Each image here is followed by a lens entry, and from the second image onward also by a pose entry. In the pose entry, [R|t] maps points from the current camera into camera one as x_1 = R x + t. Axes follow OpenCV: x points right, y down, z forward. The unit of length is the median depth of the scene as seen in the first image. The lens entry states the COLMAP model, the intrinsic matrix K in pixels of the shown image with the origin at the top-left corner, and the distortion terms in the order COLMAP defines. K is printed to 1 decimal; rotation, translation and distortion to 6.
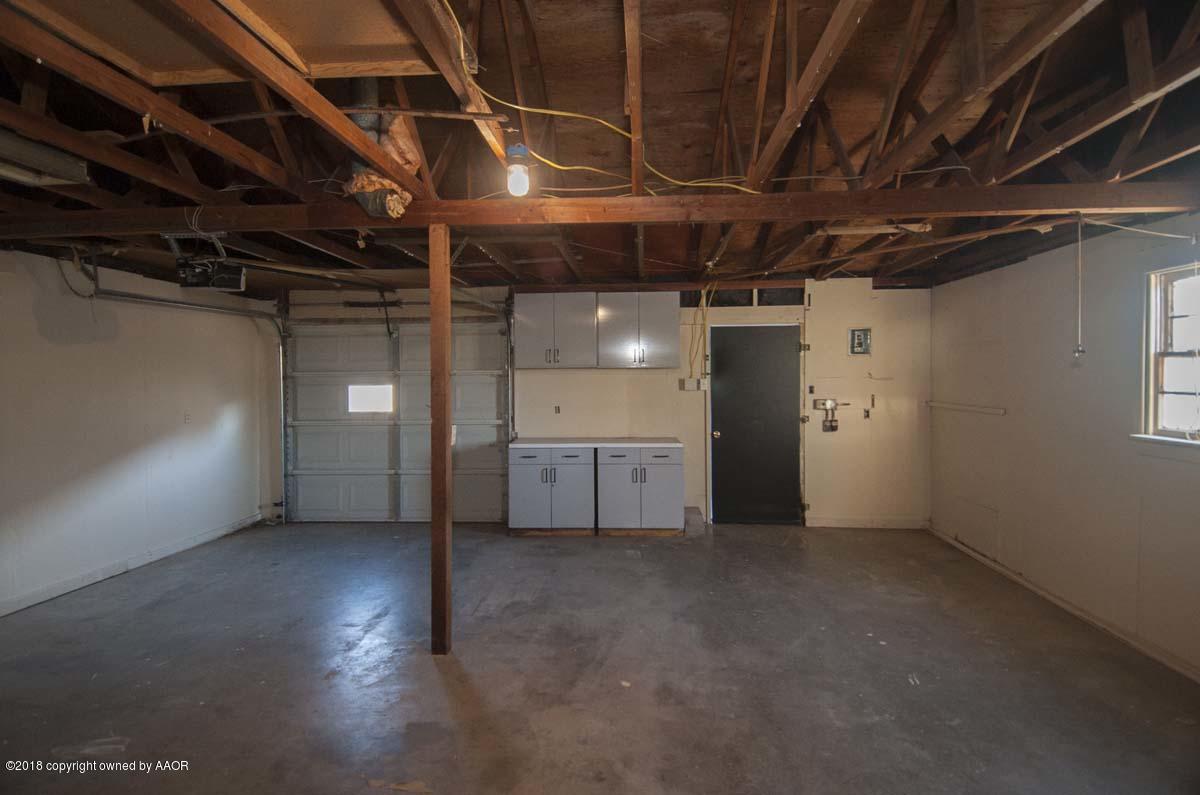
lens RADIAL K [[644.3, 0, 613.6], [0, 644.3, 377.5], [0, 0, 1]] dist [0.052410, -0.051701]
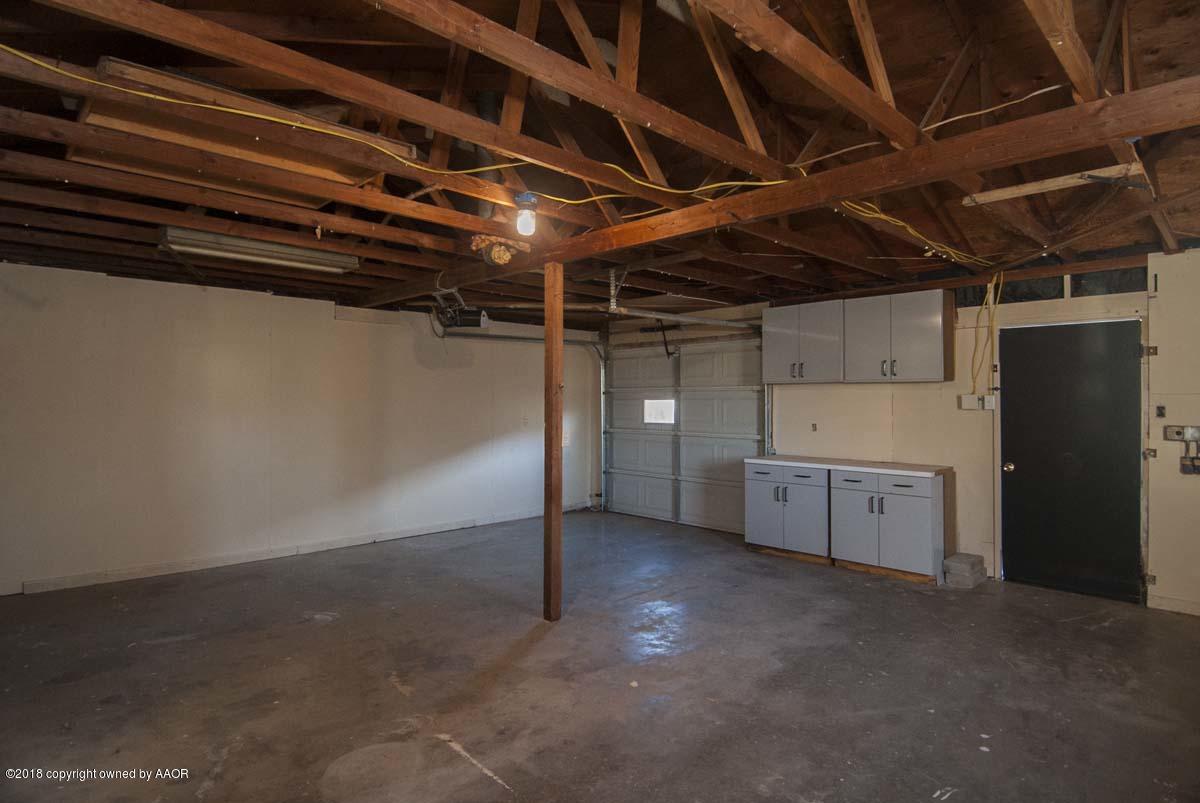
lens RADIAL K [[647.7, 0, 611.4], [0, 647.7, 389.9], [0, 0, 1]] dist [0.070289, -0.077007]
pose [[0.754322, -0.001066, -0.656503, 0.323381], [-0.006223, 0.999942, -0.008774, 0.005379], [0.656475, 0.010704, 0.754272, 0.087207]]
